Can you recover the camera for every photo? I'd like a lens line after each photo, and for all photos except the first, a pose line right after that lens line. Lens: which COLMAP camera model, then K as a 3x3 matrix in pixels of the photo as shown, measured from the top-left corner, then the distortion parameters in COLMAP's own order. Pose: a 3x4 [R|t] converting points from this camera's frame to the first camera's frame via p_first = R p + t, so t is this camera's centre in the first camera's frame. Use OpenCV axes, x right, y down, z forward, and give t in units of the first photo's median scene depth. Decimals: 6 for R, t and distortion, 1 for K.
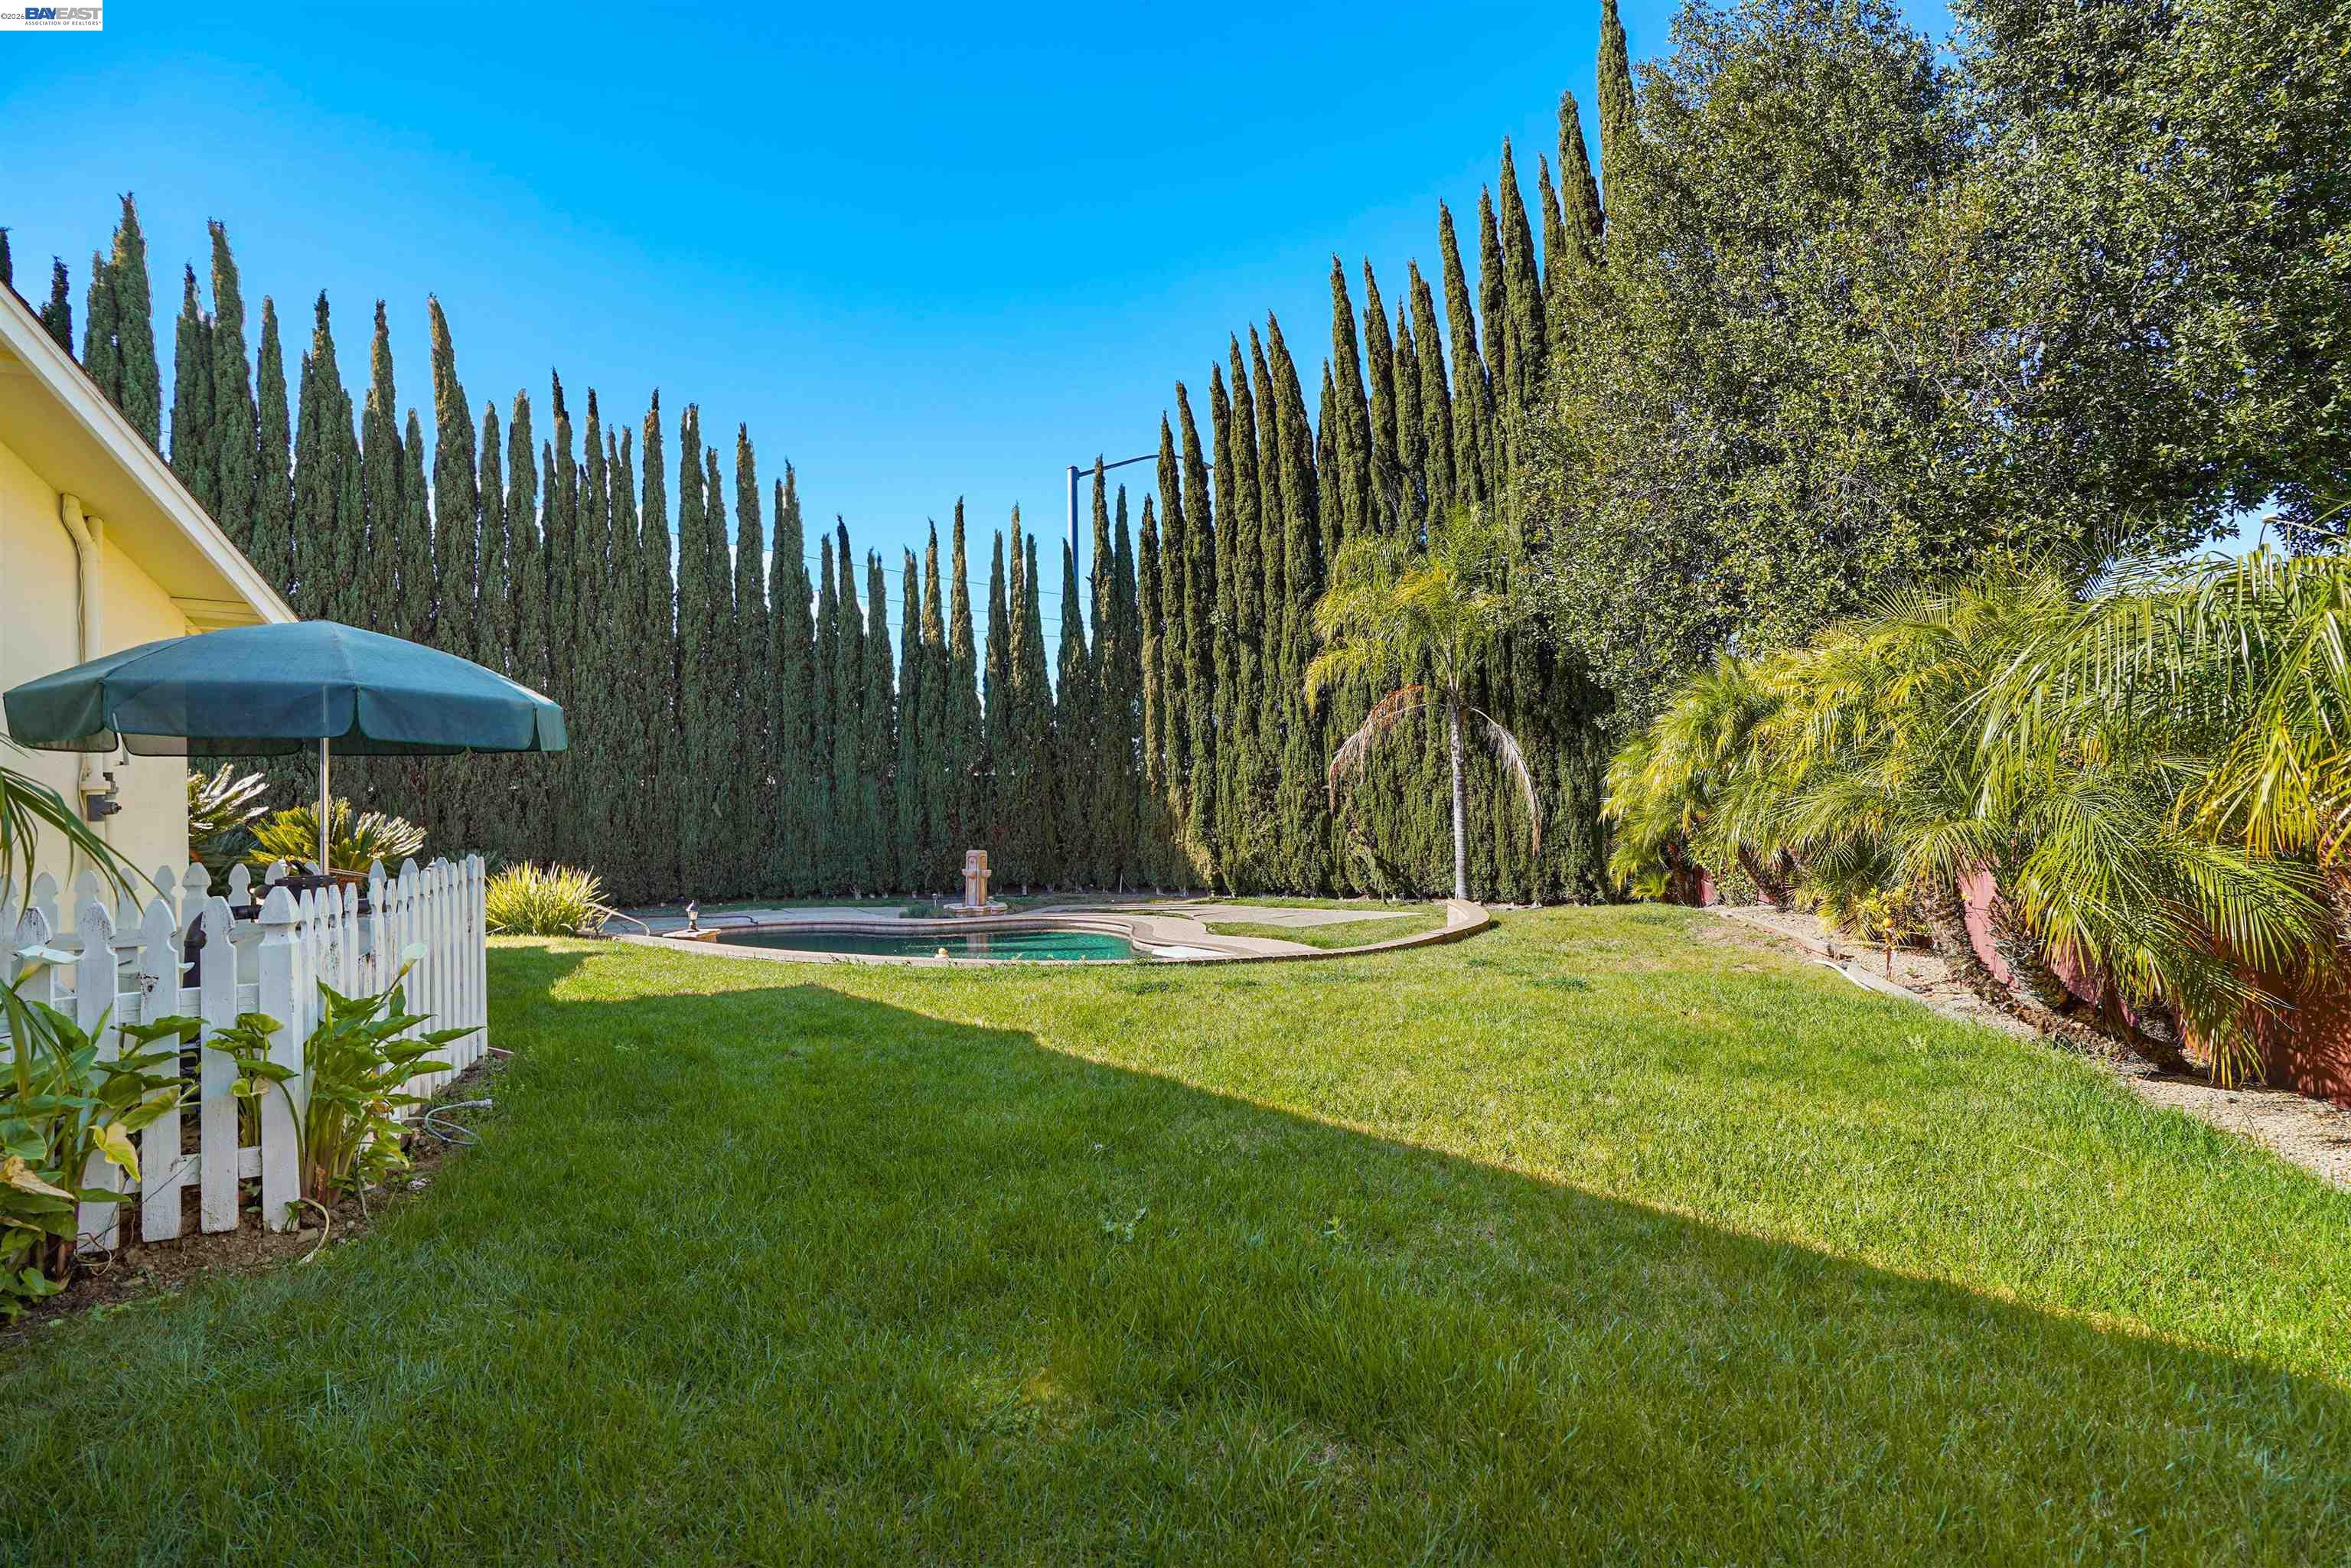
lens RADIAL K [[1109.8, 0, 1175.5], [0, 1109.8, 784.0], [0, 0, 1]] dist [-0.048490, 0.024992]
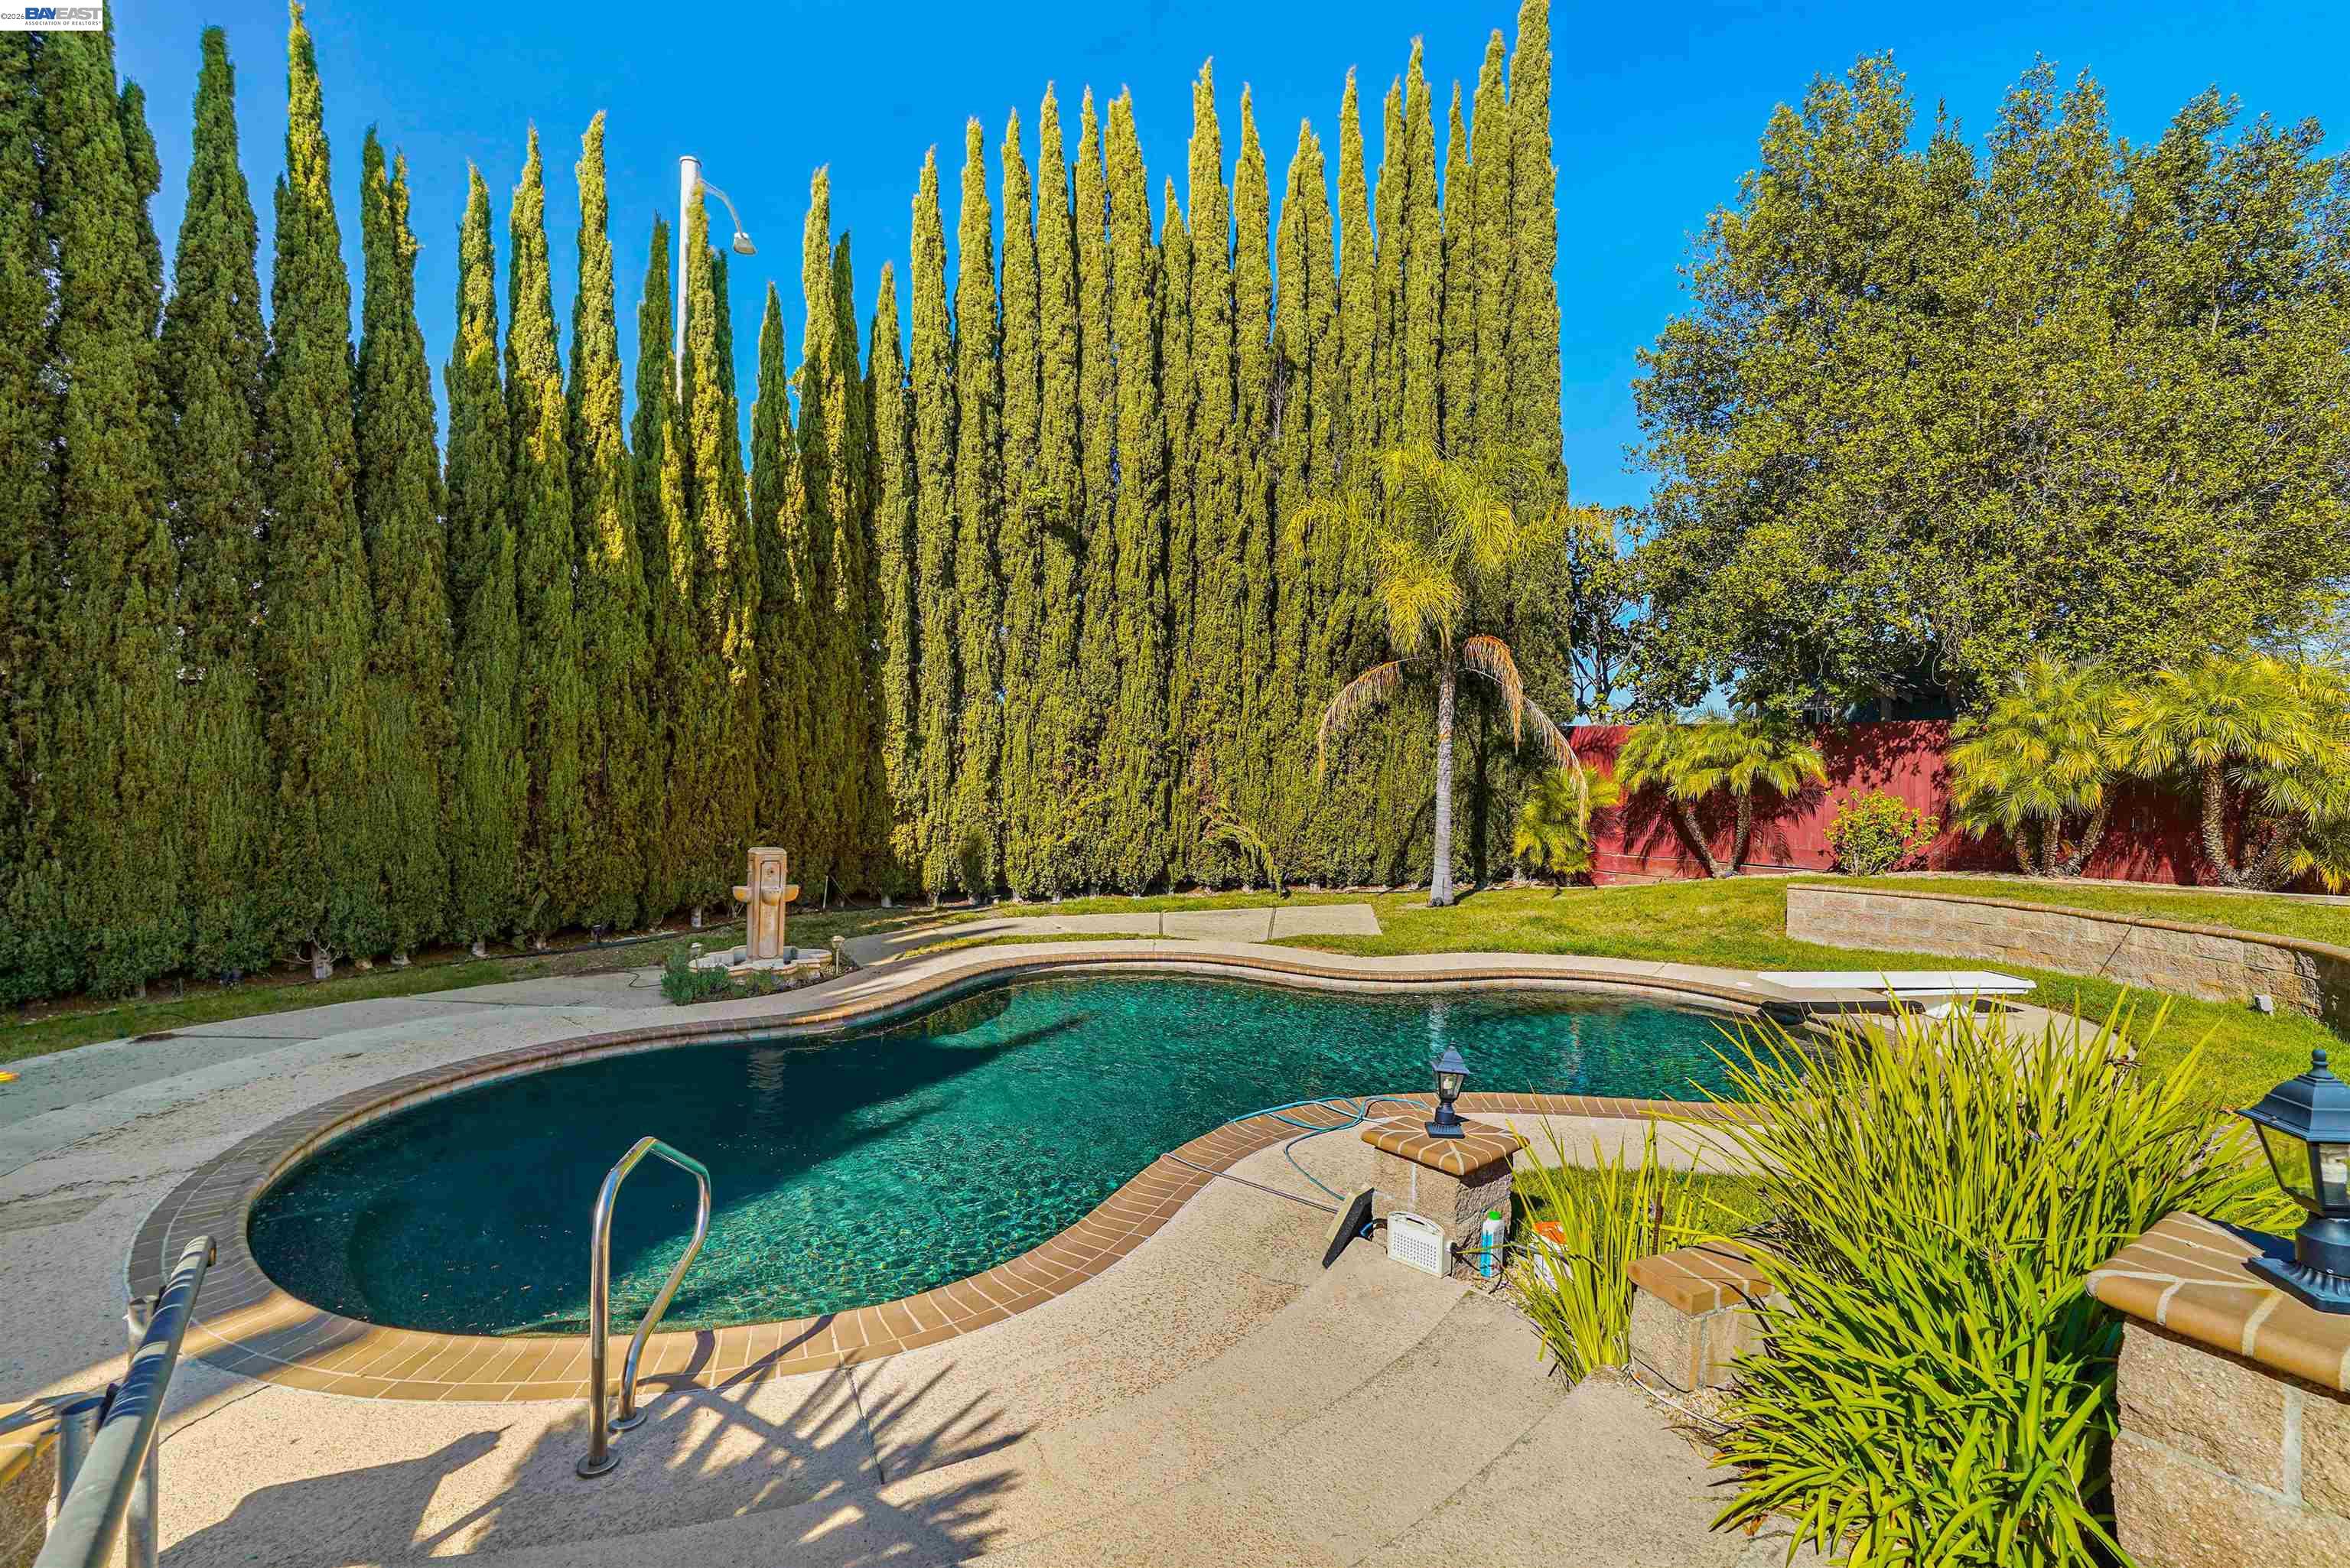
lens RADIAL K [[1109.3, 0, 1175.0], [0, 1109.3, 784.0], [0, 0, 1]] dist [-0.048490, 0.024992]
pose [[0.556031, 0.012961, 0.831061, -0.481623], [-0.033537, 0.999414, 0.006852, 0.021220], [-0.830485, -0.031681, 0.556139, 0.557543]]
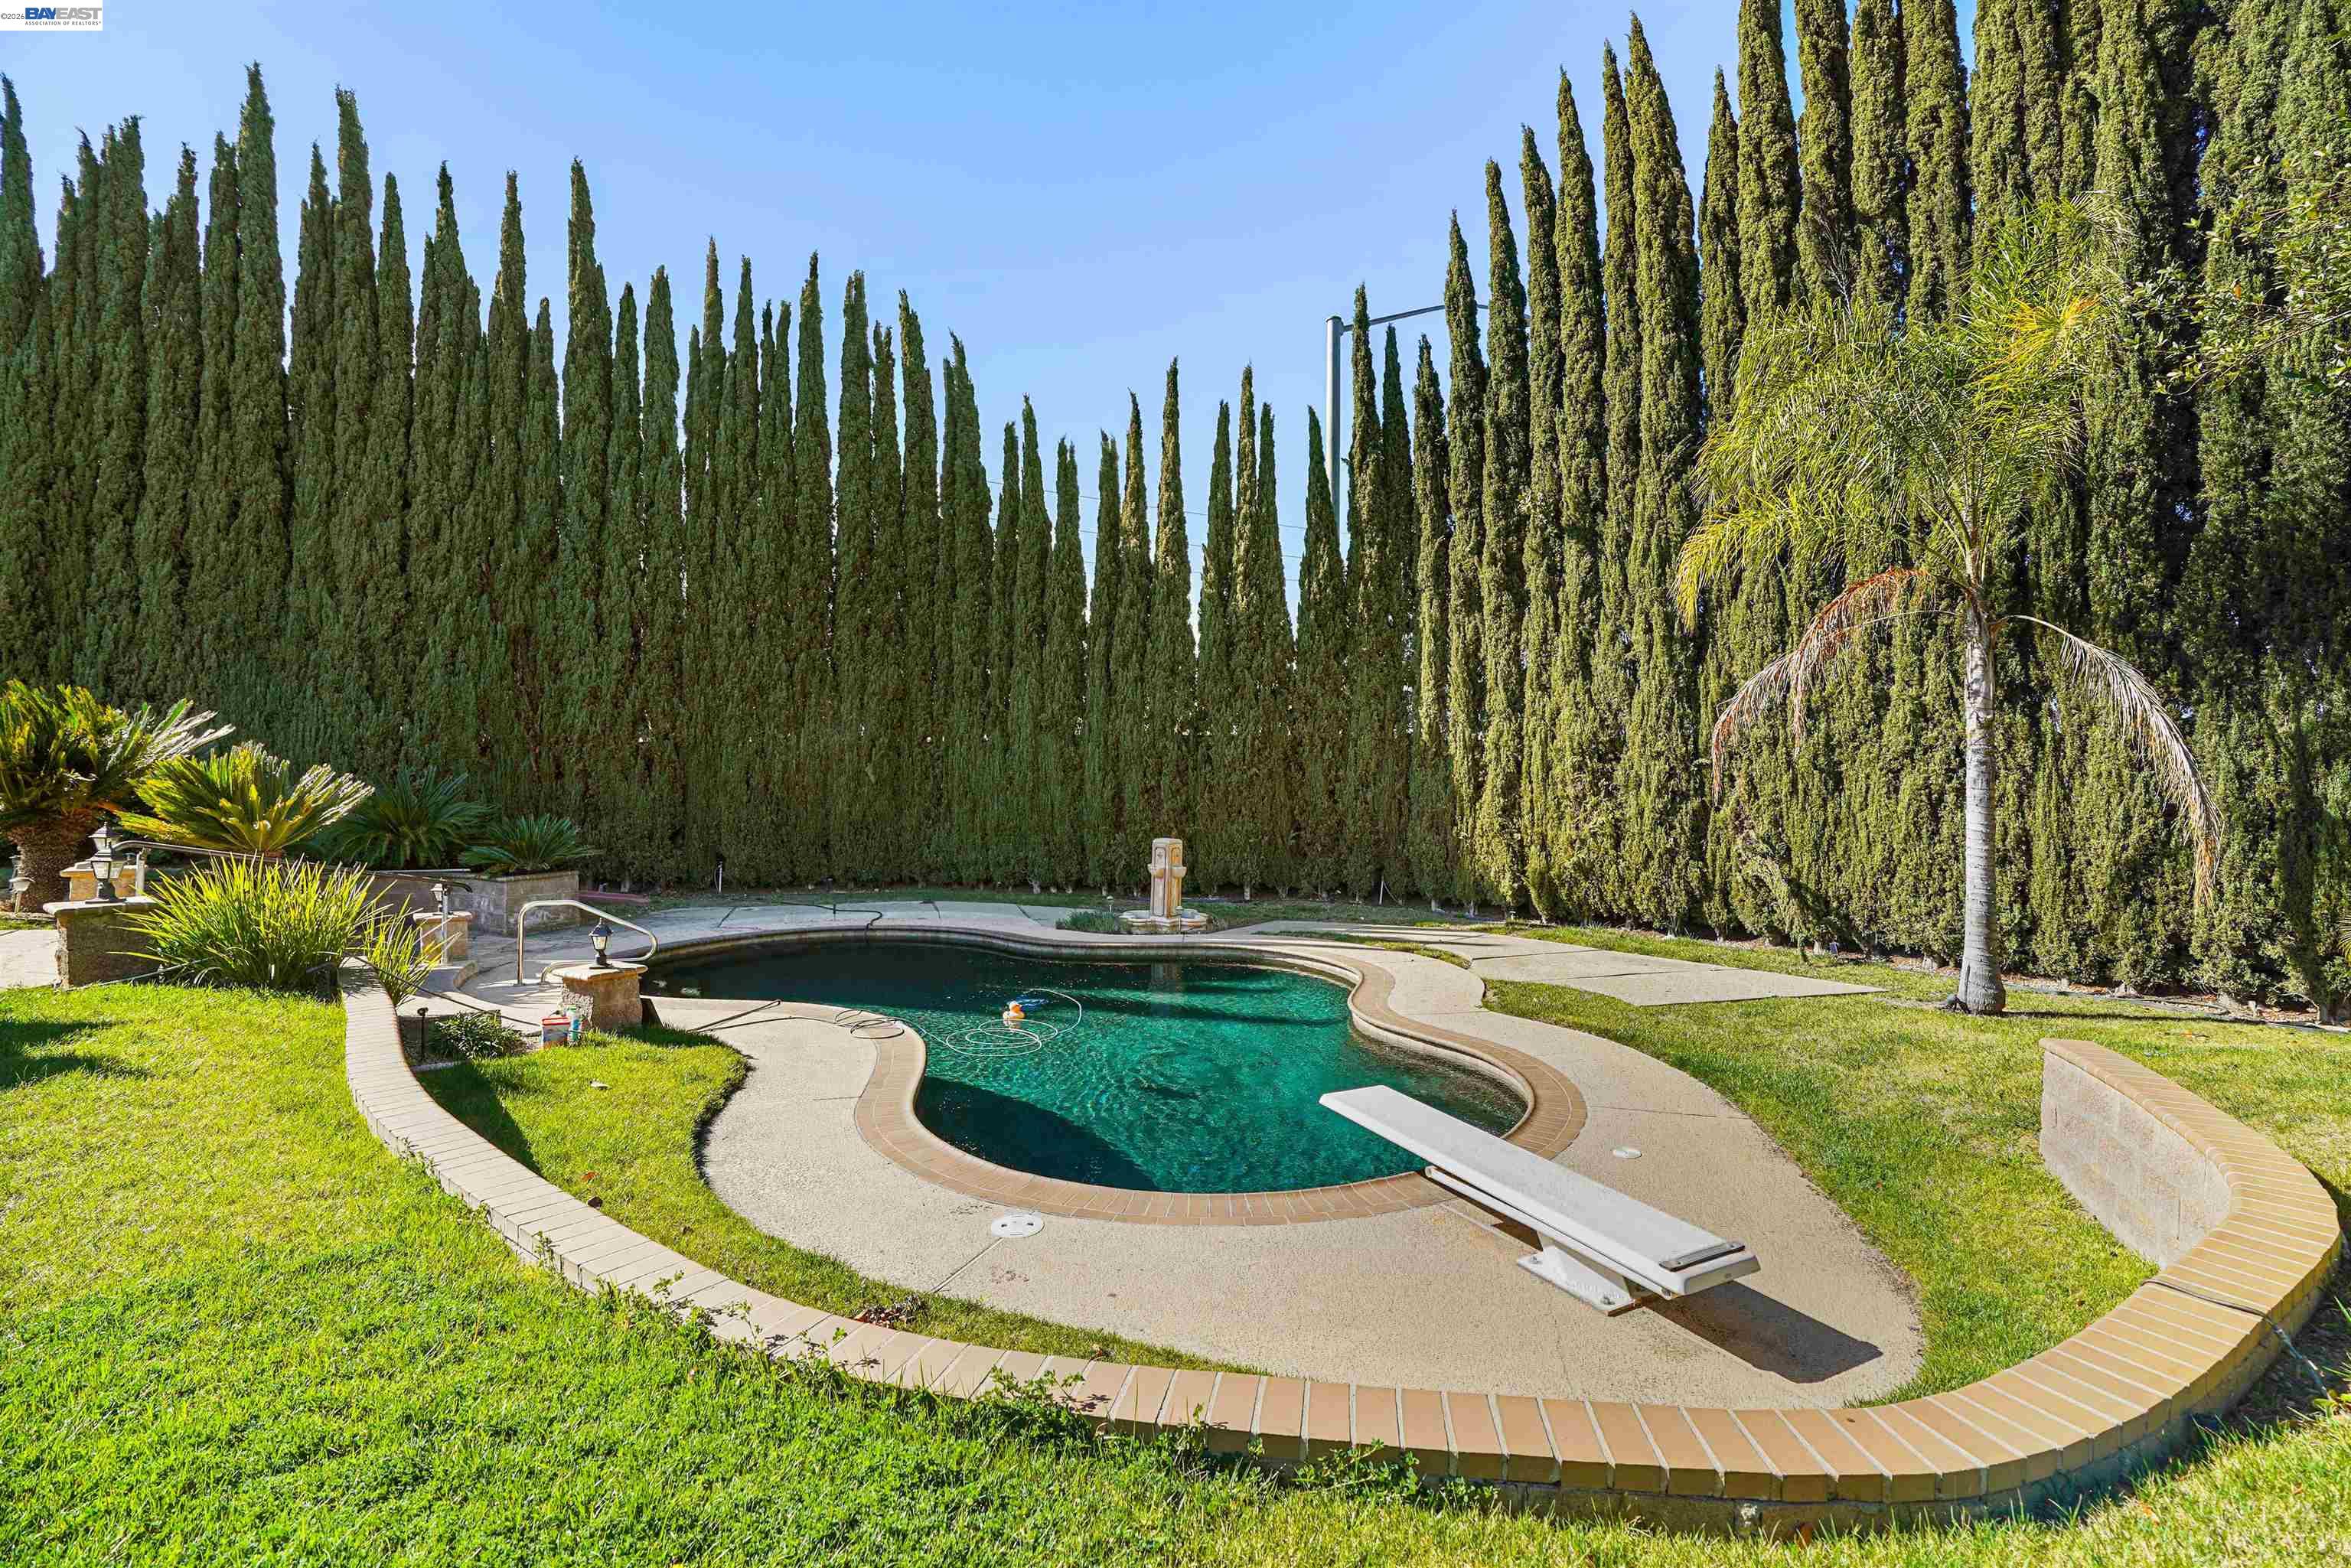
lens RADIAL K [[1109.8, 0, 1175.5], [0, 1109.8, 784.0], [0, 0, 1]] dist [-0.048490, 0.024992]
pose [[0.956721, 0.028877, -0.289571, 0.030754], [-0.020941, 0.999316, 0.030468, 0.002769], [0.290253, -0.023086, 0.956671, 0.309776]]
